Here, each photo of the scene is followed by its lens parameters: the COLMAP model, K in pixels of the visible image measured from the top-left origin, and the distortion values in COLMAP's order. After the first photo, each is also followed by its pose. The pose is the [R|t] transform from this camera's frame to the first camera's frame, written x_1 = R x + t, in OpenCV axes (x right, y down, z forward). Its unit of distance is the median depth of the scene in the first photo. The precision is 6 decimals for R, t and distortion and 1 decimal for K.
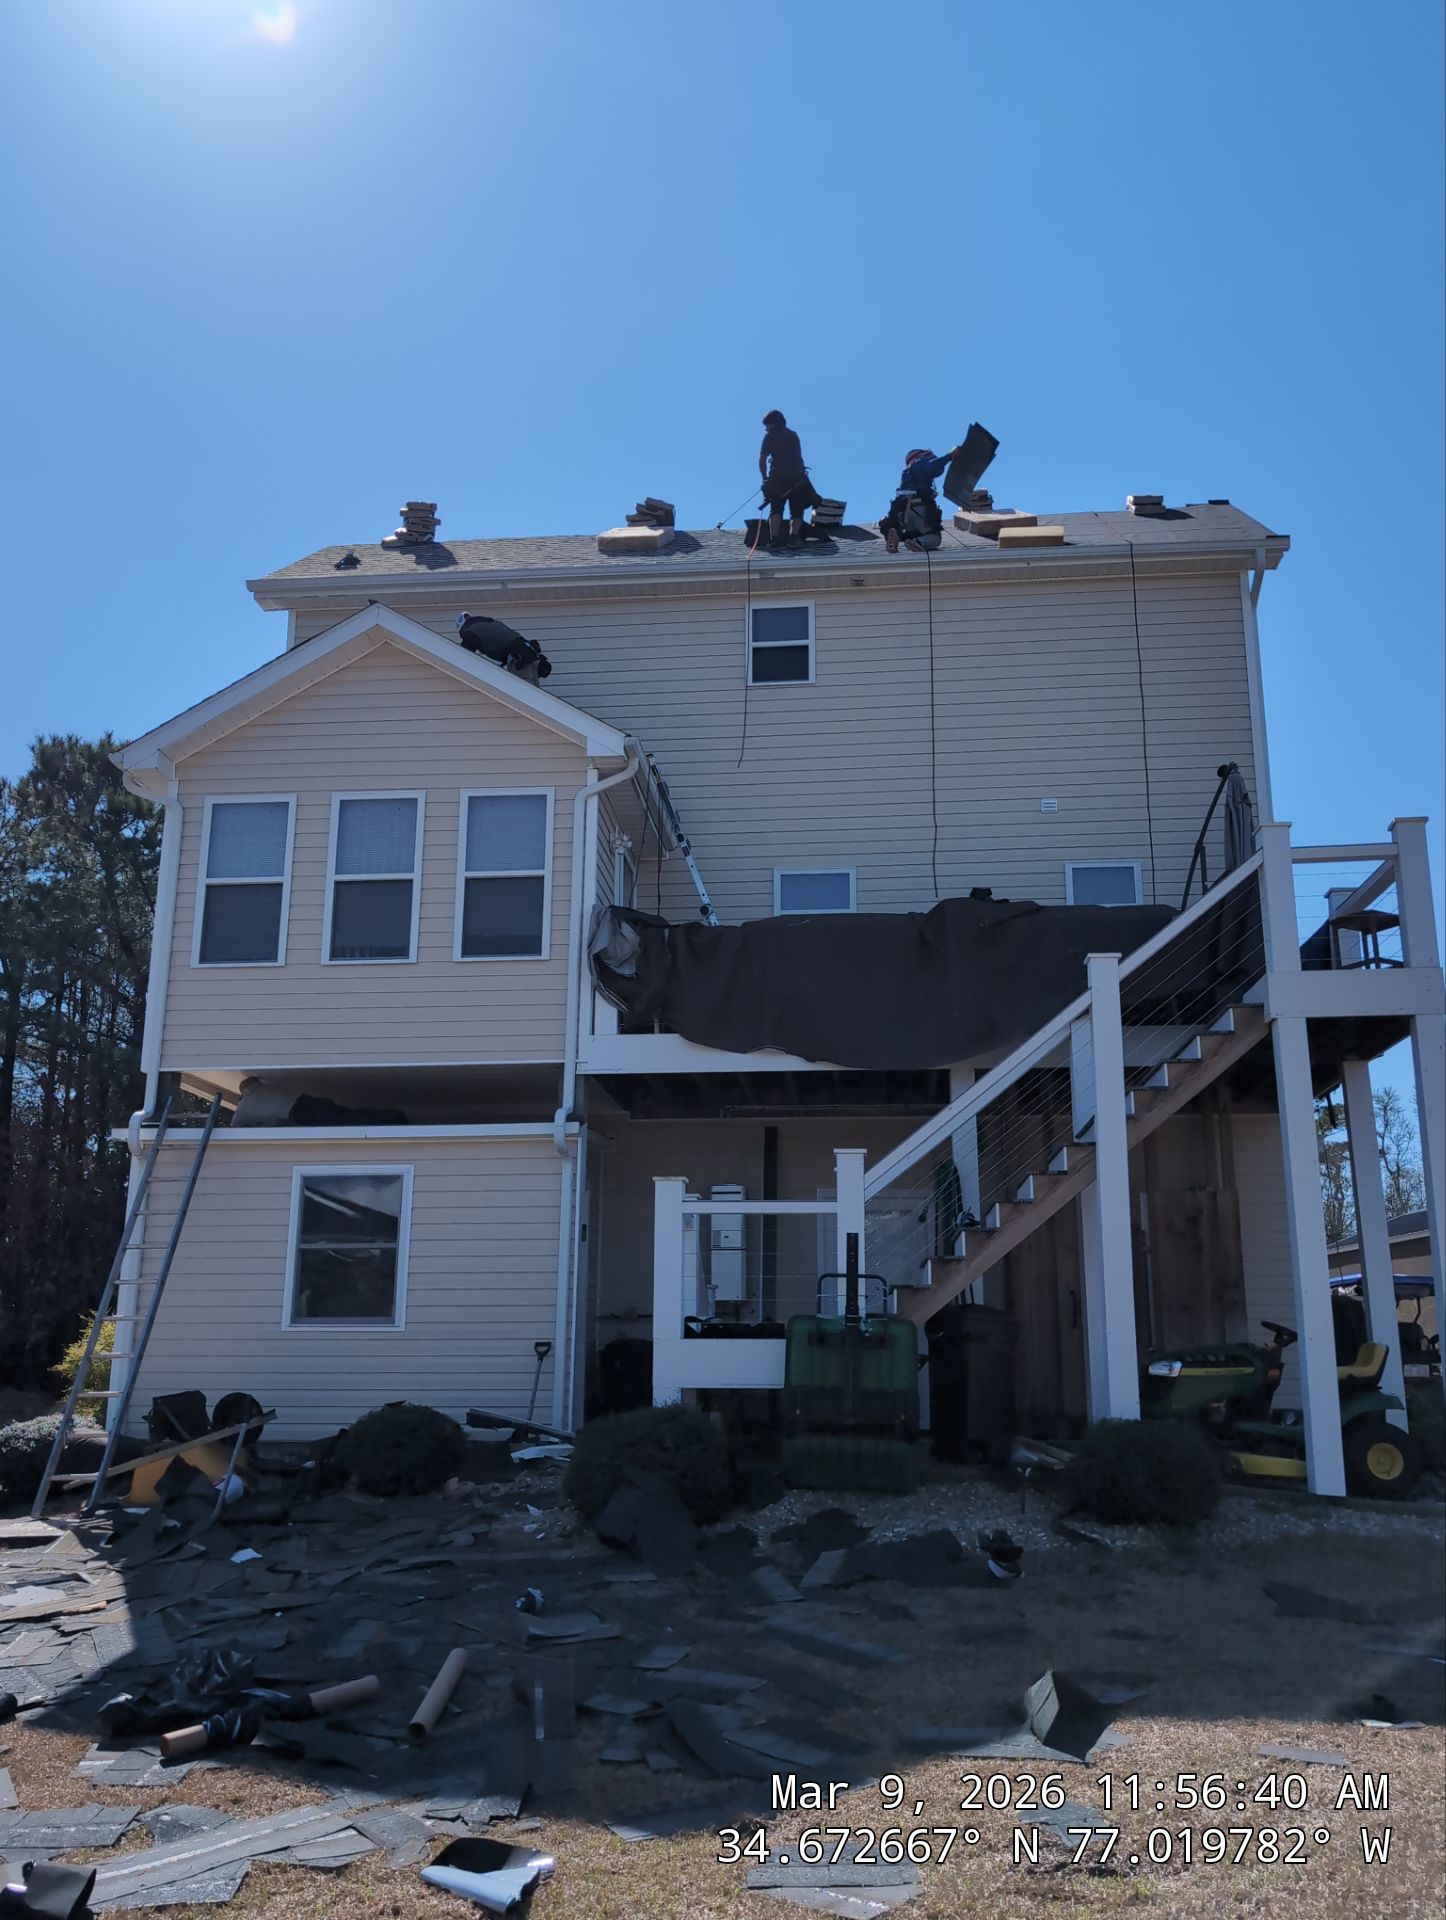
lens RADIAL K [[1632.8, 0, 723.0], [0, 1632.8, 960.0], [0, 0, 1]] dist [0.006823, -0.010041]
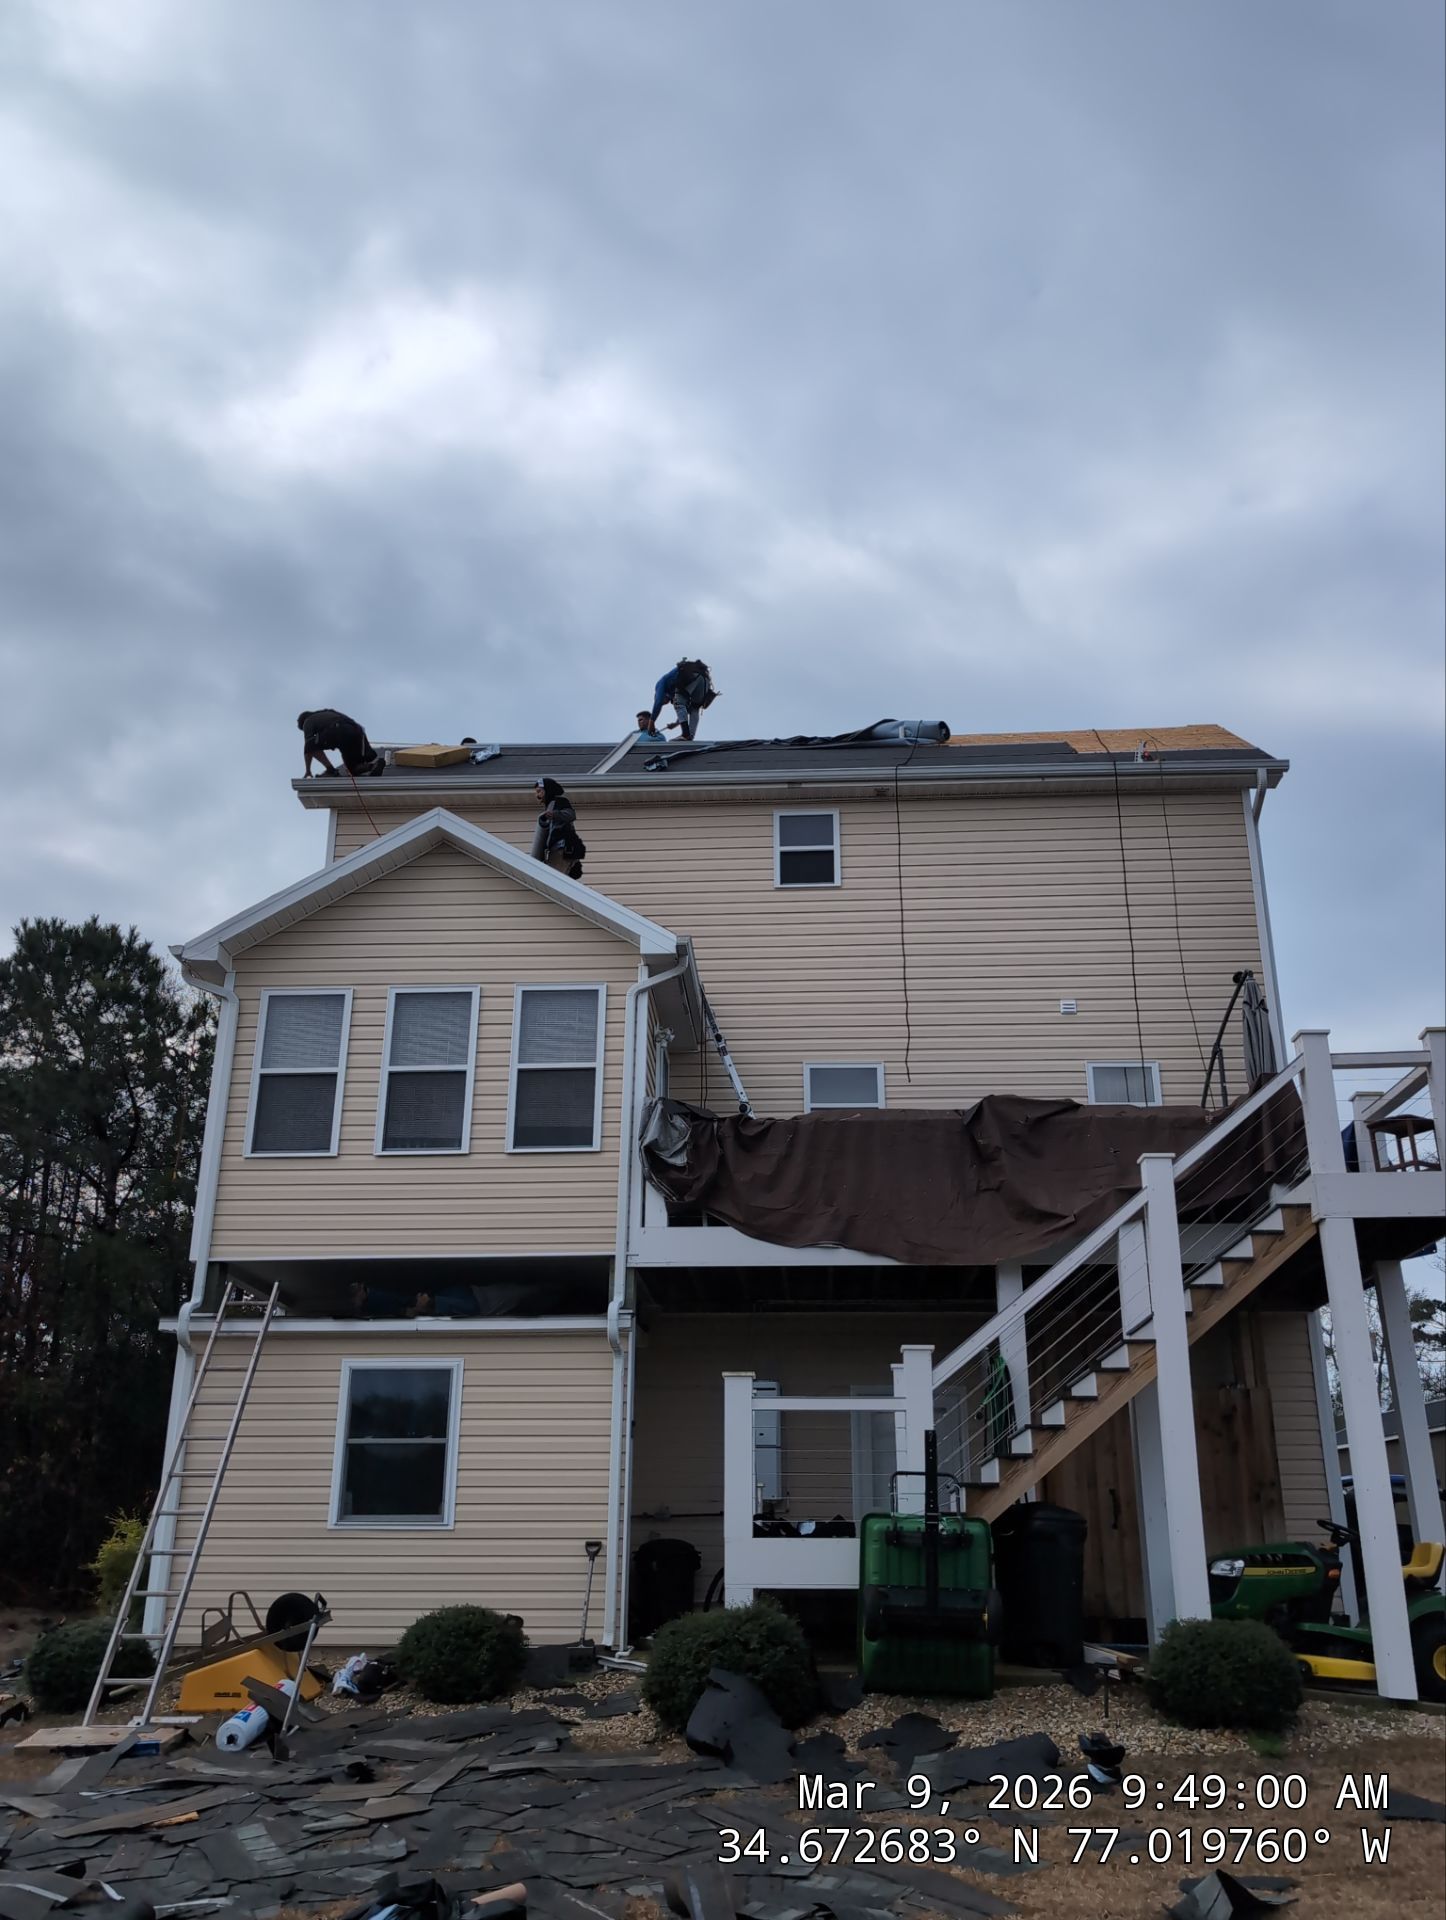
lens RADIAL K [[1632.8, 0, 723.0], [0, 1632.8, 960.0], [0, 0, 1]] dist [0.006823, -0.010041]
pose [[0.999019, 0.016405, 0.041136, -0.075432], [-0.011546, 0.993218, -0.115696, -0.002448], [-0.042755, 0.115108, 0.992432, -0.027082]]
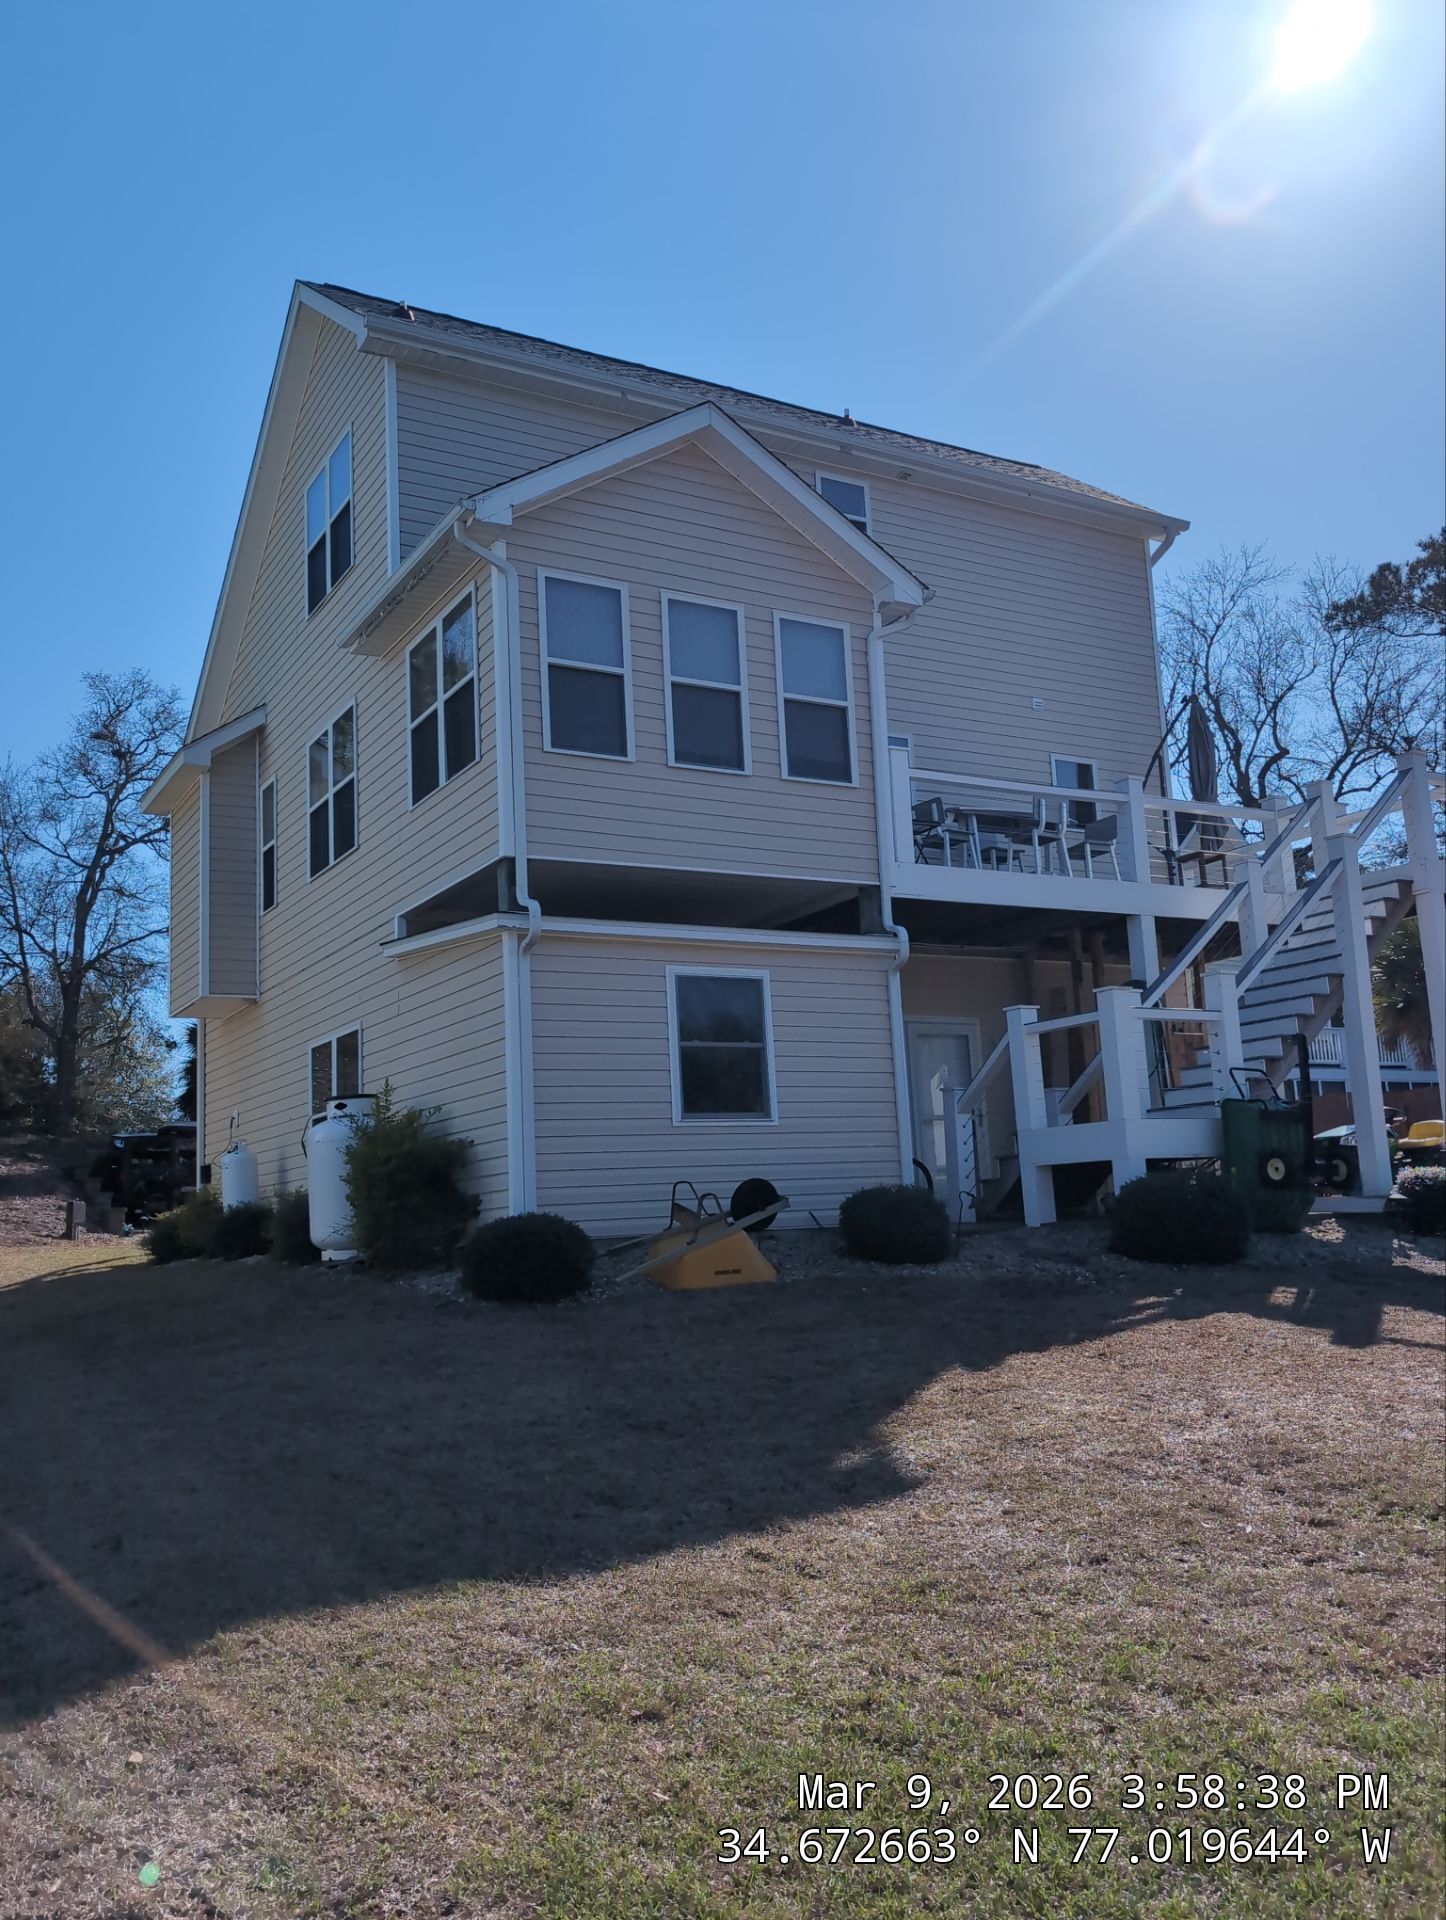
lens RADIAL K [[1638.0, 0, 723.0], [0, 1638.0, 960.0], [0, 0, 1]] dist [0.182494, -0.488964]
pose [[0.809201, 0.054149, 0.585032, -0.821112], [-0.093010, 0.994994, 0.036555, 0.083154], [-0.580124, -0.083994, 0.810186, 0.168638]]
